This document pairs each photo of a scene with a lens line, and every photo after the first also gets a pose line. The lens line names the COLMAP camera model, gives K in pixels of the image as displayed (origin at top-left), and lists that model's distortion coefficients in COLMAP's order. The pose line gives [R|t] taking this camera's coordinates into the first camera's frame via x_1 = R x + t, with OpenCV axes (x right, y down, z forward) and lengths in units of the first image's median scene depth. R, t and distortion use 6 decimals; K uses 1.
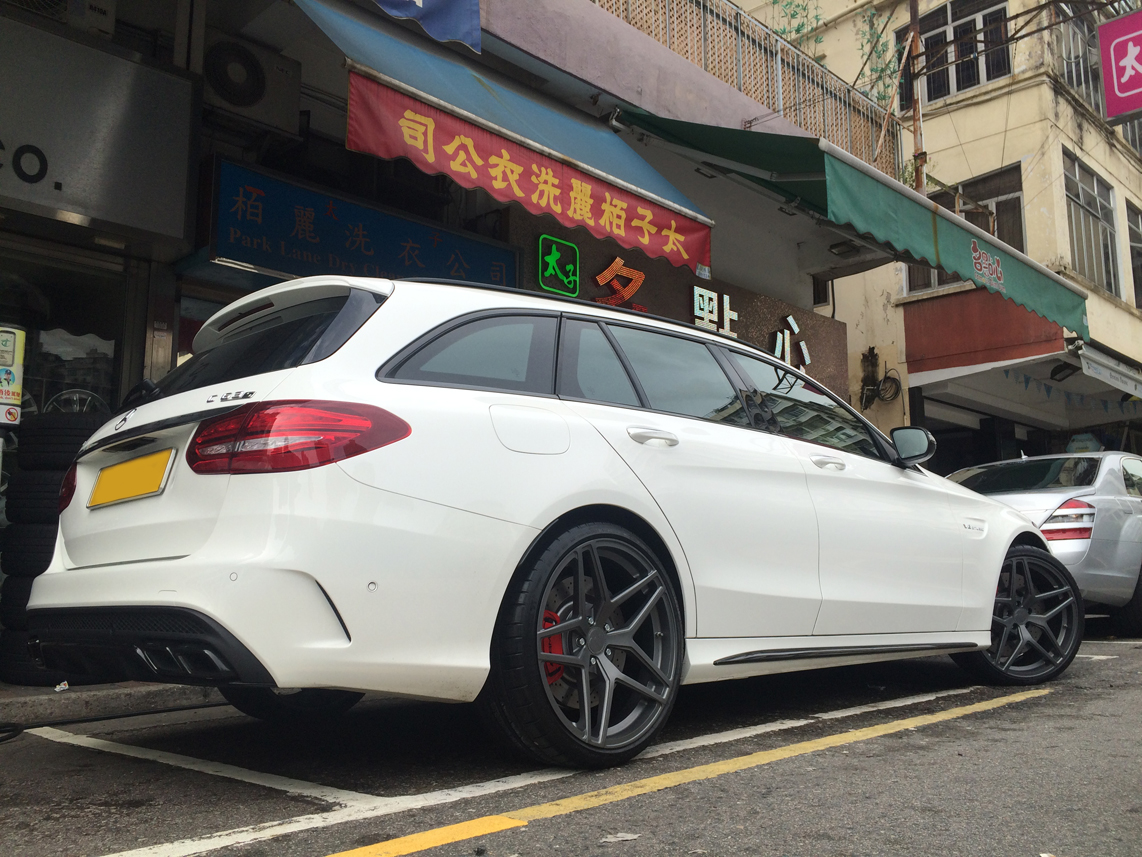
lens RADIAL K [[1000.3, 0, 580.7], [0, 1000.3, 434.7], [0, 0, 1]] dist [0.071036, -0.103148]
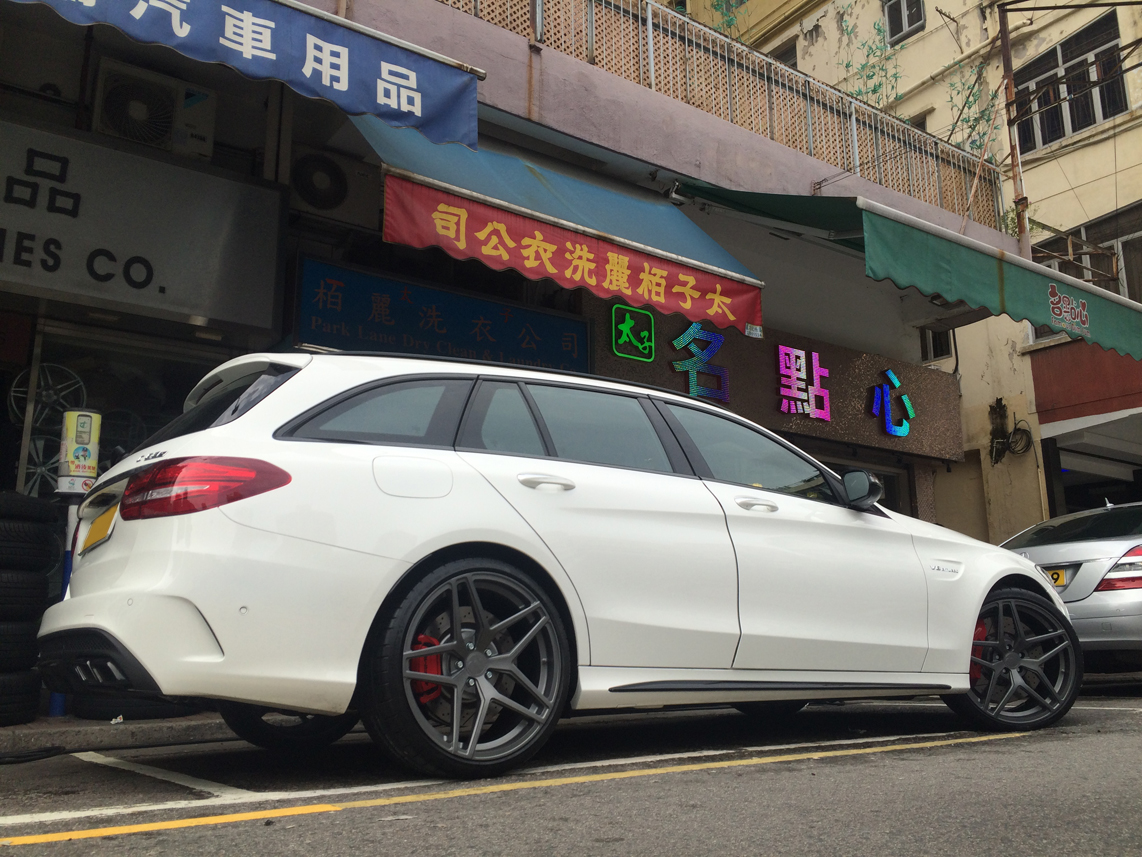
lens RADIAL K [[1000.3, 0, 569.5], [0, 1000.3, 428.5], [0, 0, 1]] dist [0.071036, -0.103148]
pose [[0.984744, -0.038762, -0.169640, 0.130626], [0.026083, 0.996740, -0.076346, 0.012709], [0.172046, 0.070757, 0.982545, -0.042752]]
